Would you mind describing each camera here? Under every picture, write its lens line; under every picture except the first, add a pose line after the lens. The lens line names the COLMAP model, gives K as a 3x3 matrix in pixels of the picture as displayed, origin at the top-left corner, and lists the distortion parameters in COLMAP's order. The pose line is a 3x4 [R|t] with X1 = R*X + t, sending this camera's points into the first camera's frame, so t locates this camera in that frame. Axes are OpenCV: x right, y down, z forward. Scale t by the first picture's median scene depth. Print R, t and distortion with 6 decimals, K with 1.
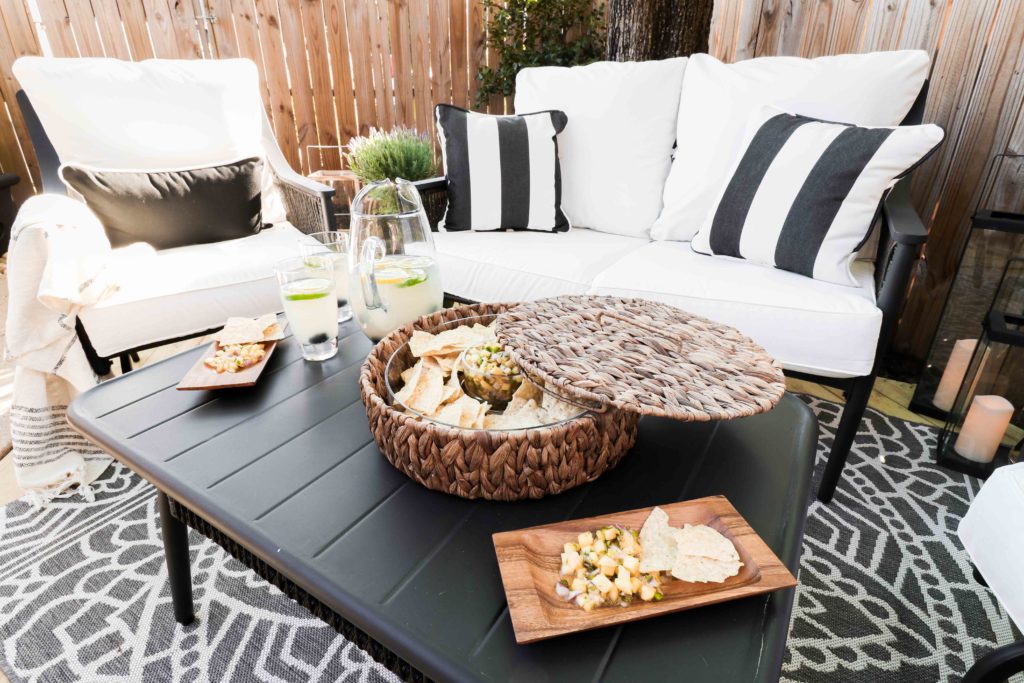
lens RADIAL K [[533.5, 0, 514.1], [0, 533.5, 335.5], [0, 0, 1]] dist [-0.003209, -0.000469]
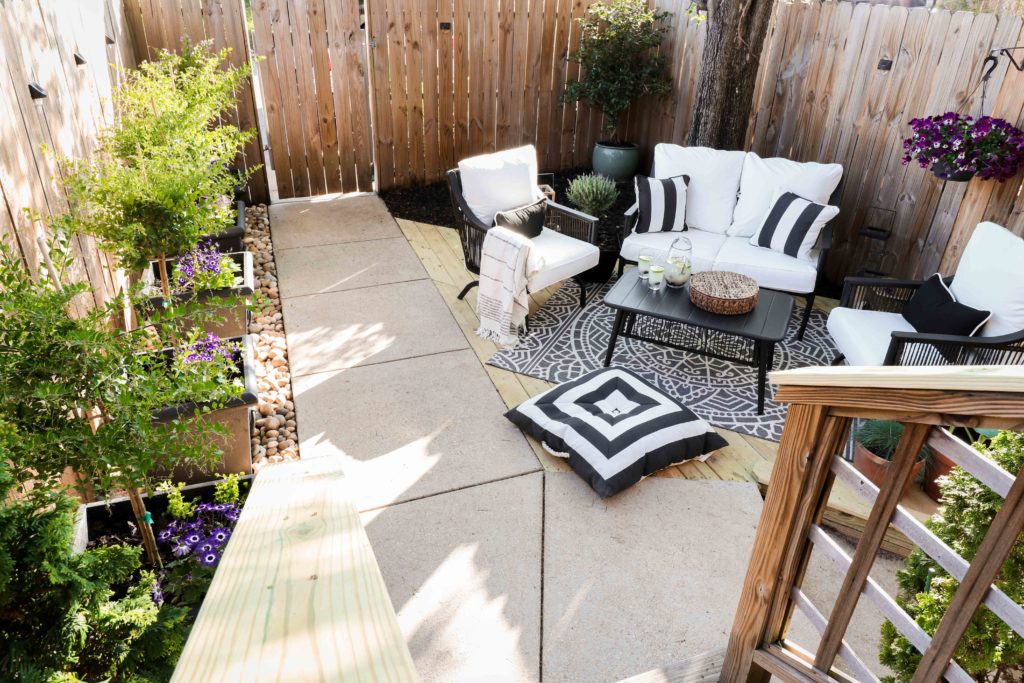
lens RADIAL K [[696.5, 0, 508.1], [0, 696.5, 343.6], [0, 0, 1]] dist [0.005241, -0.001971]
pose [[0.994260, -0.028306, 0.103174, -0.918524], [0.018908, 0.995676, 0.090954, -0.017258], [-0.105302, -0.088482, 0.990496, -1.719476]]
